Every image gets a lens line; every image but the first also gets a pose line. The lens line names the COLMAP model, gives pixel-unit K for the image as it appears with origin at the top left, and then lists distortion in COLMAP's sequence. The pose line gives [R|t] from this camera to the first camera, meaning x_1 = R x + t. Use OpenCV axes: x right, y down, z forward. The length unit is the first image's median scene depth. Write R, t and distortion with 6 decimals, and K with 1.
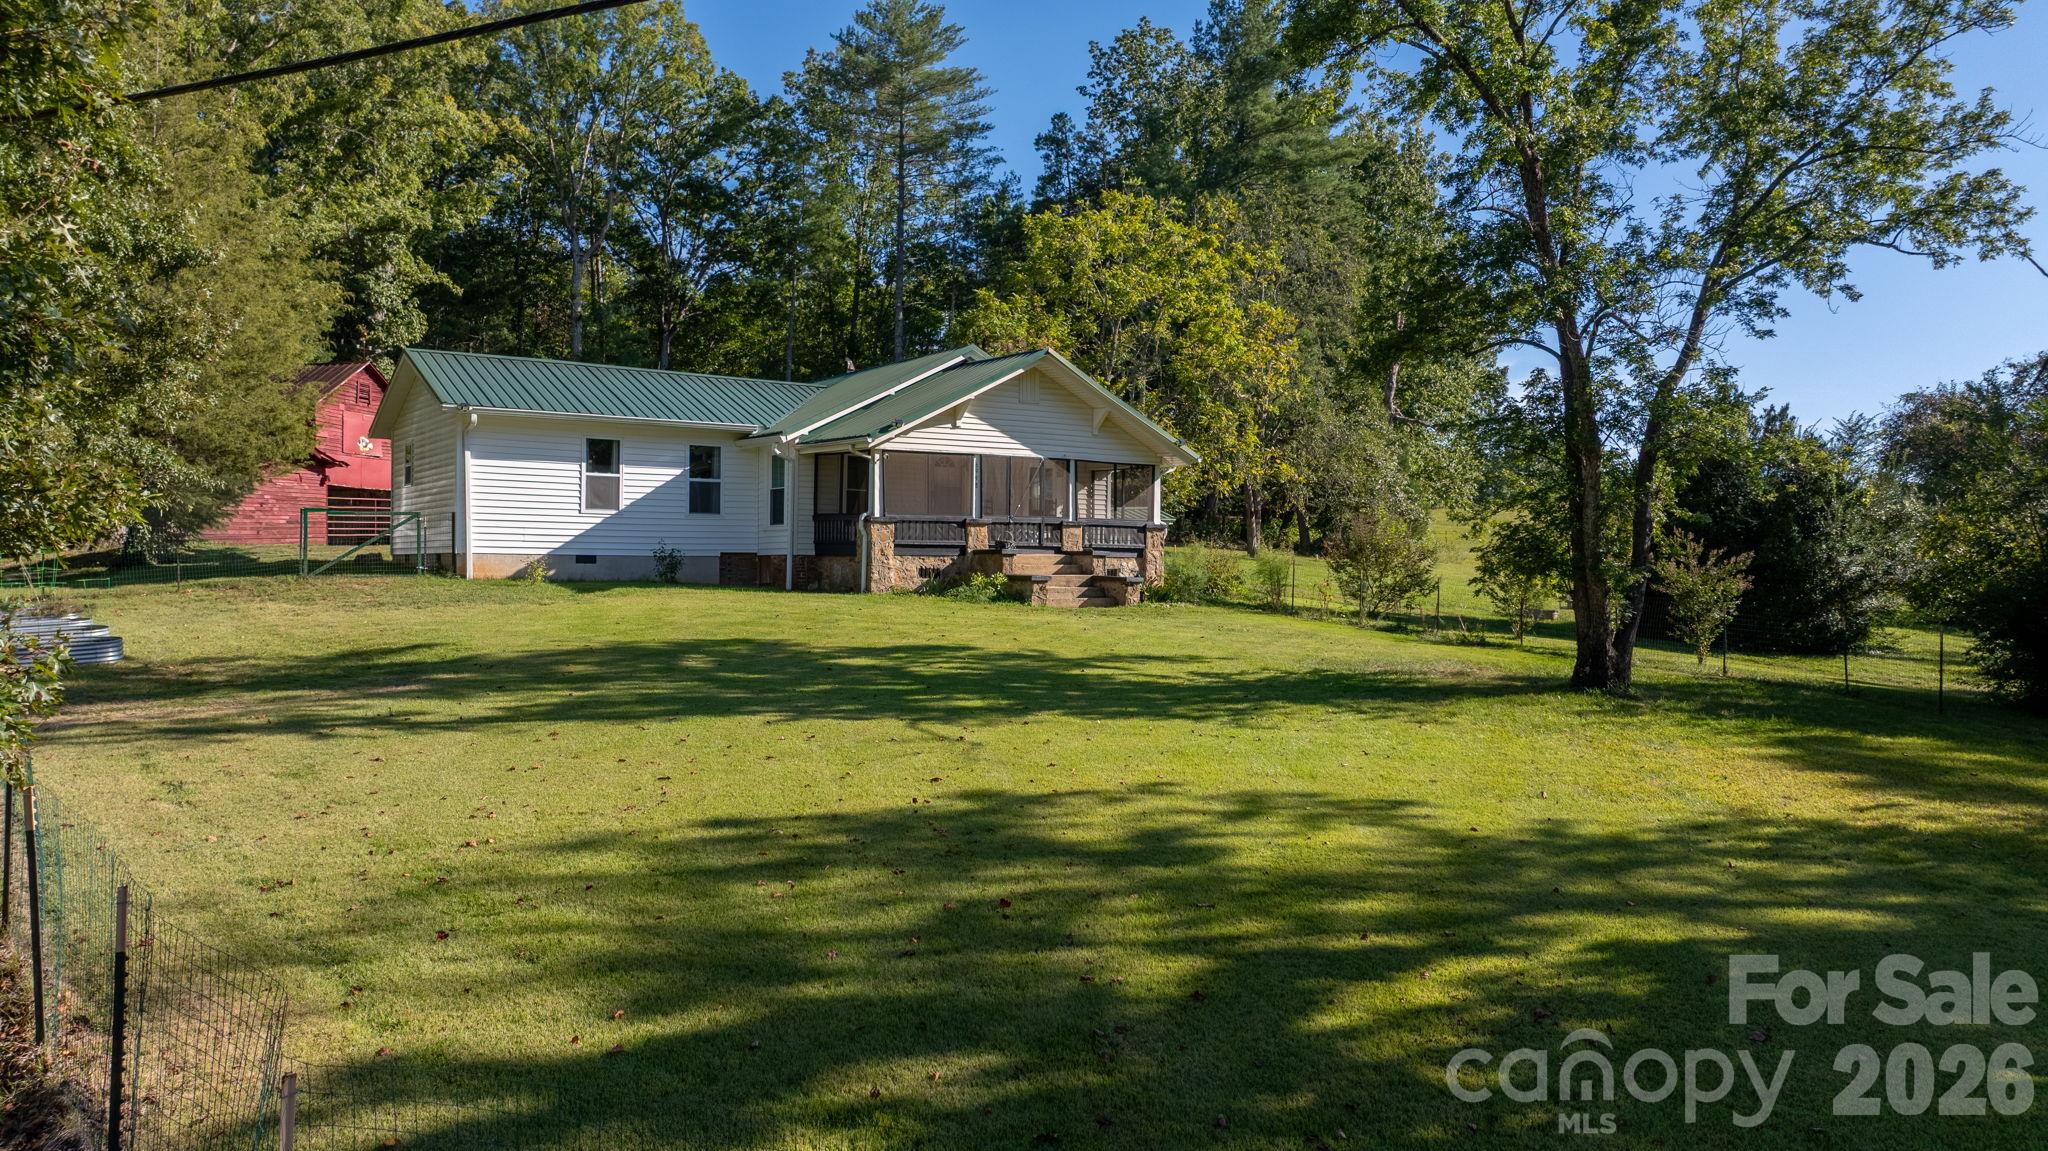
lens RADIAL K [[1433.0, 0, 1024.0], [0, 1433.0, 575.5], [0, 0, 1]] dist [-0.011023, -0.007788]
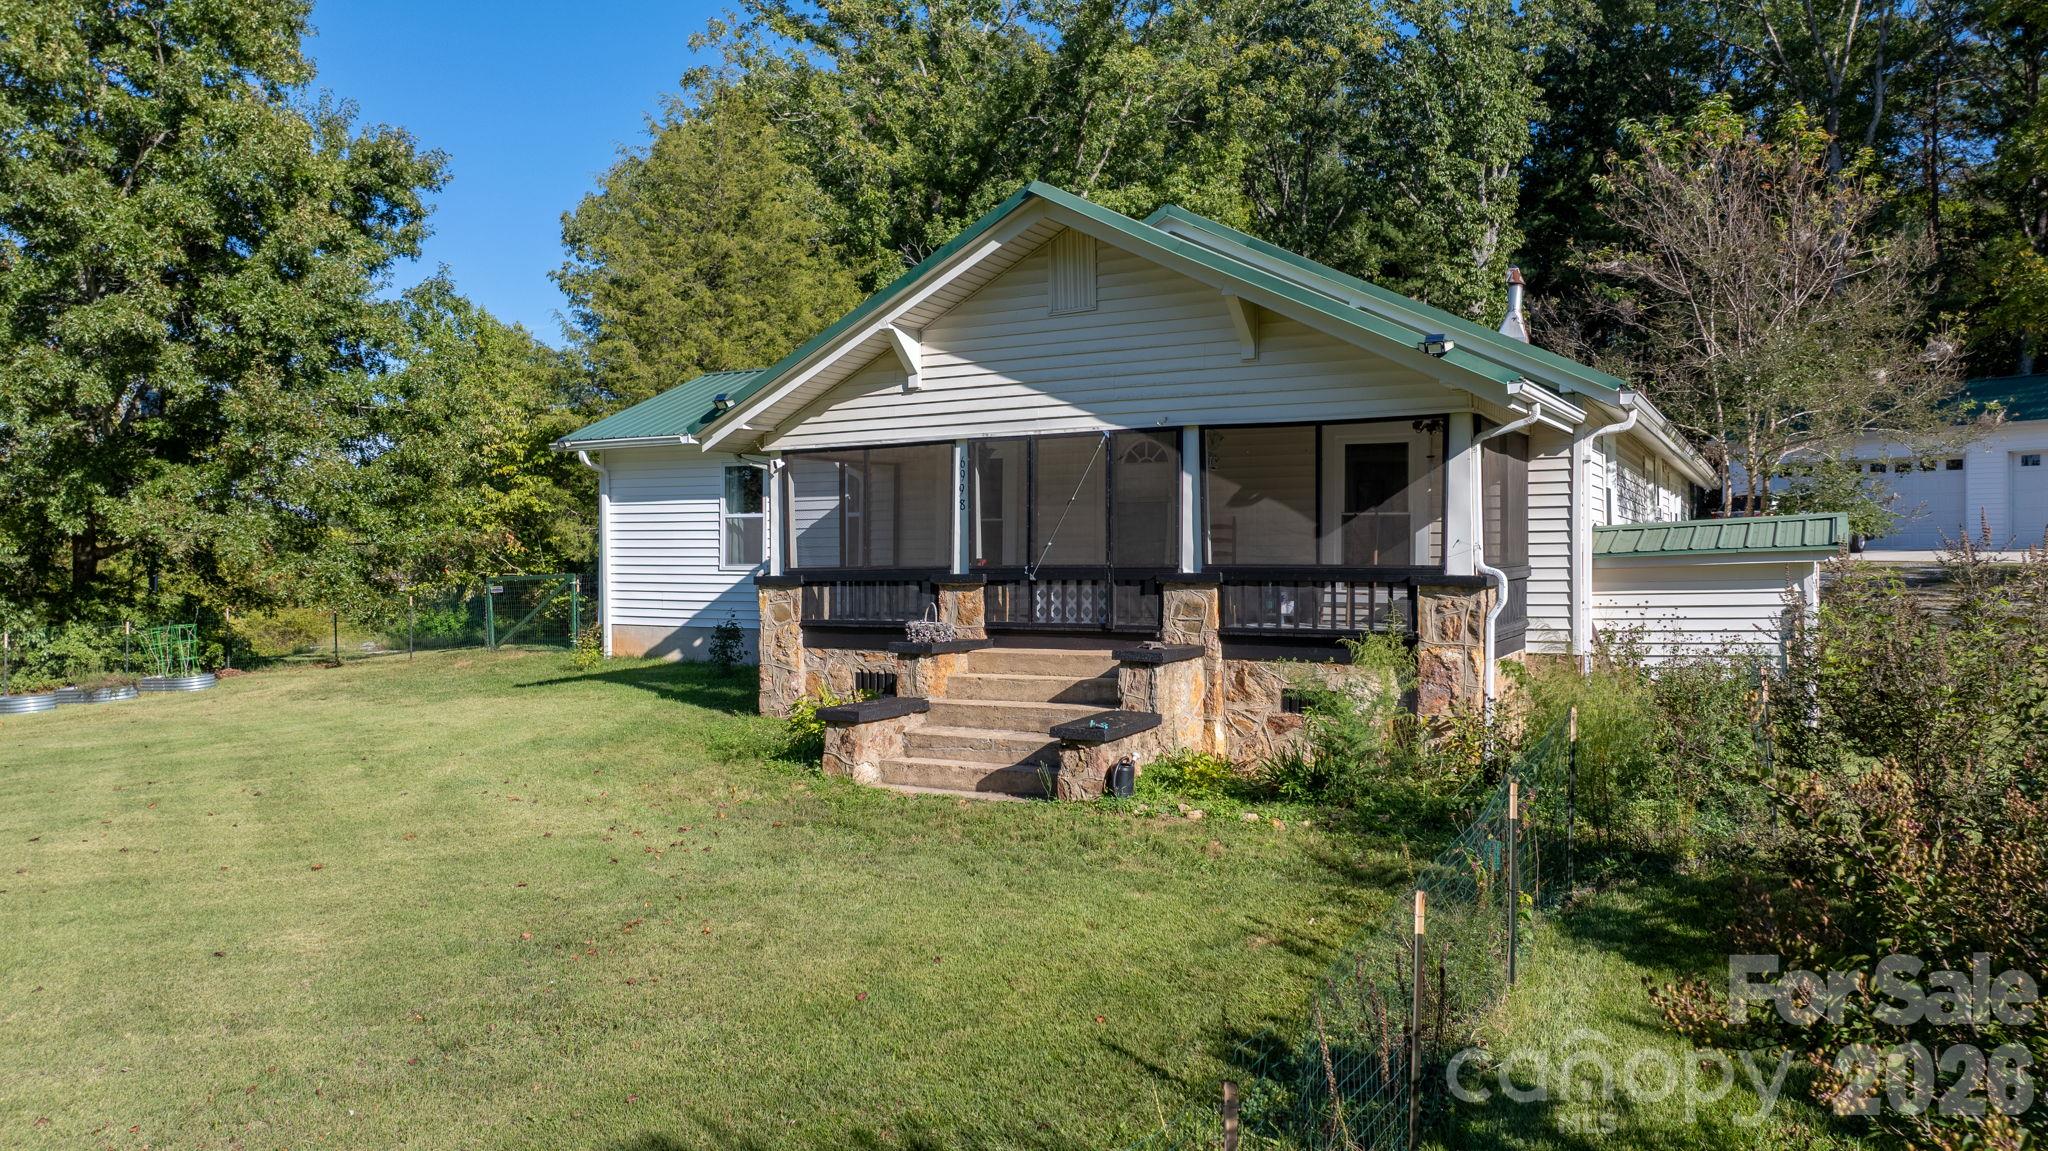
lens RADIAL K [[1433.0, 0, 1024.0], [0, 1433.0, 575.5], [0, 0, 1]] dist [-0.011023, -0.007788]
pose [[0.438364, -0.004737, -0.898785, 0.408068], [-0.000987, 0.999983, -0.005752, -0.036511], [0.898797, 0.003409, 0.438352, 0.813137]]
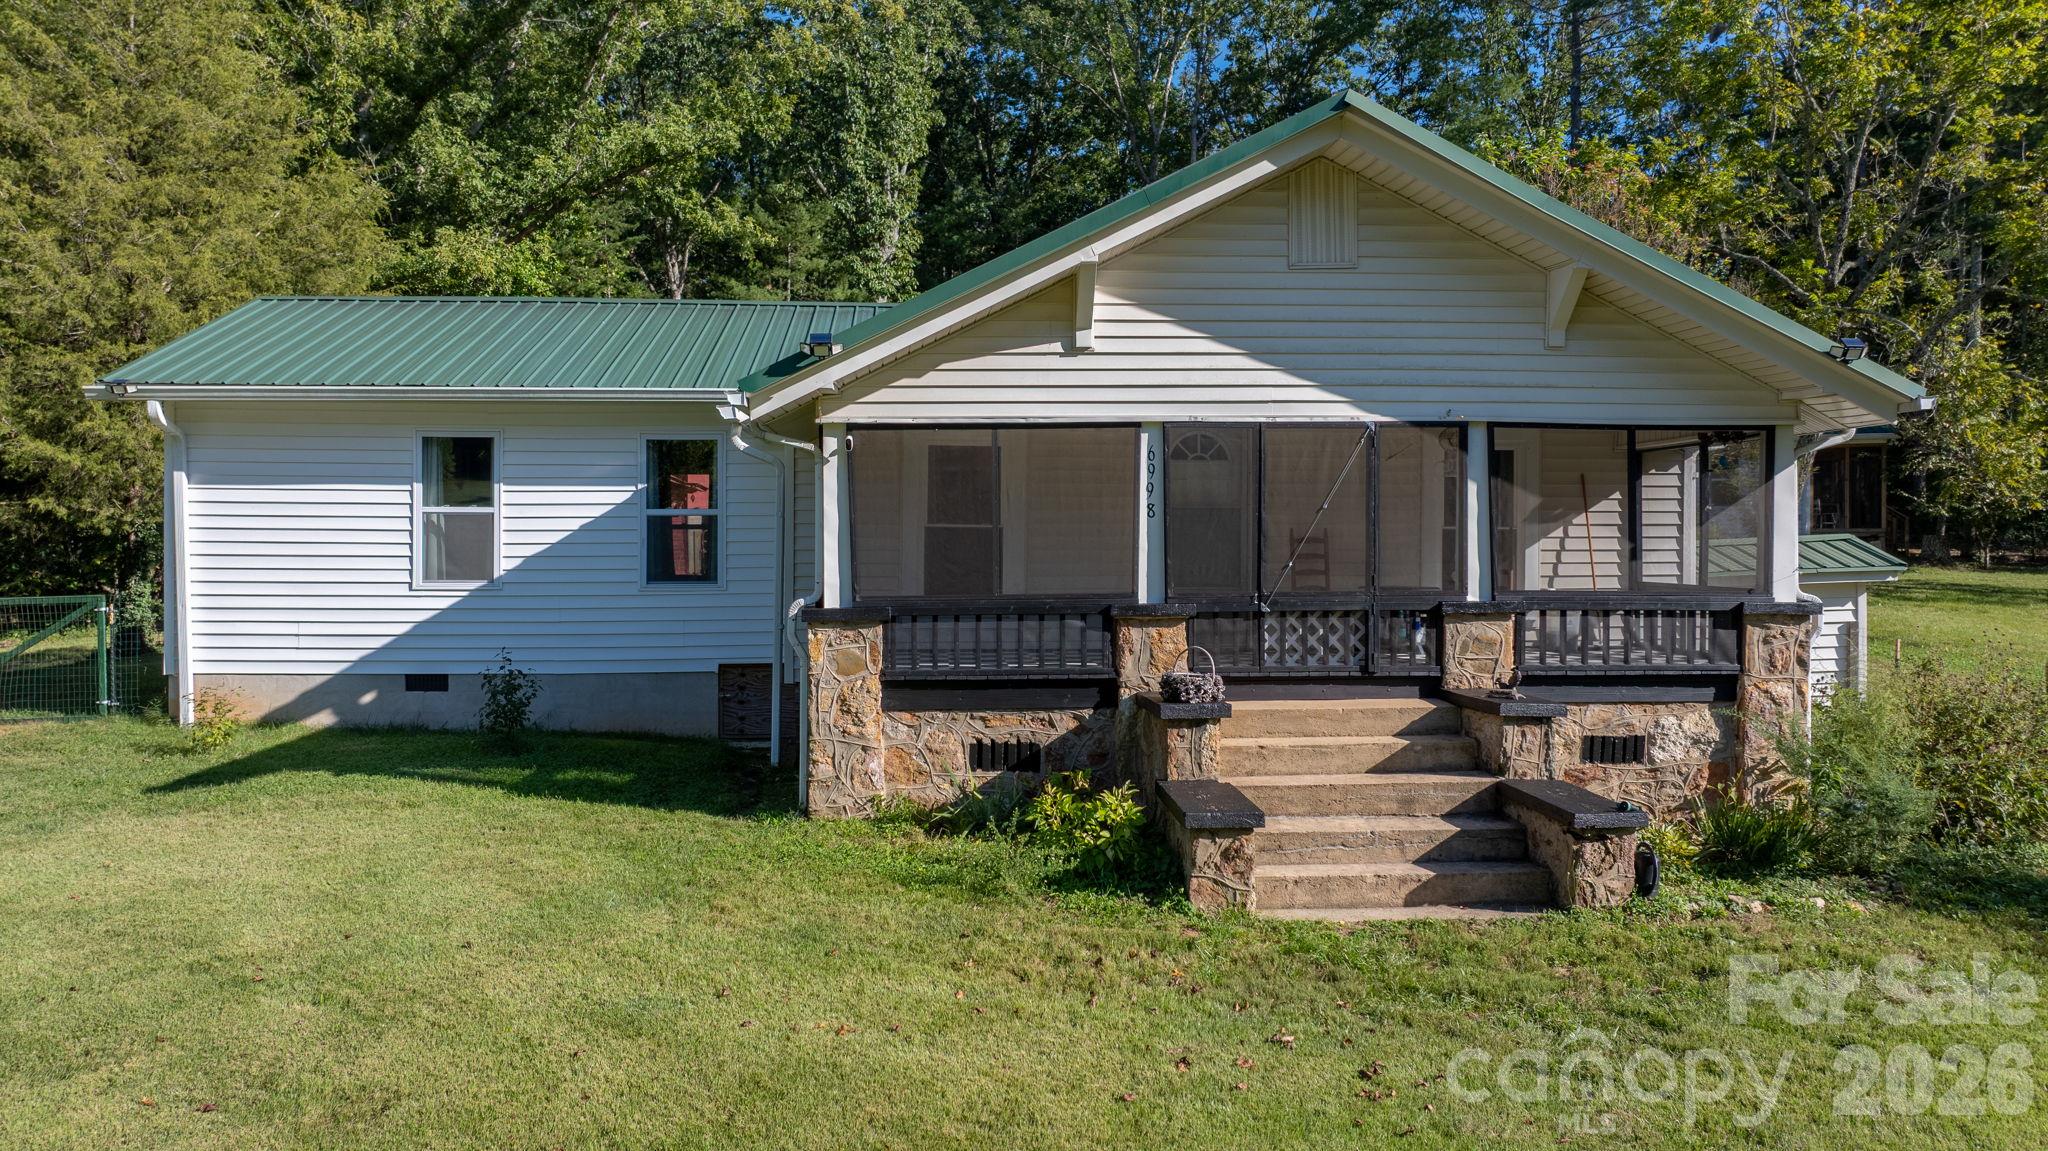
lens RADIAL K [[1433.0, 0, 1024.0], [0, 1433.0, 575.5], [0, 0, 1]] dist [-0.011023, -0.007788]
pose [[0.854307, -0.003866, -0.519754, 0.125303], [0.005613, 0.999983, 0.001789, -0.047636], [0.519738, -0.004446, 0.854314, 0.683724]]
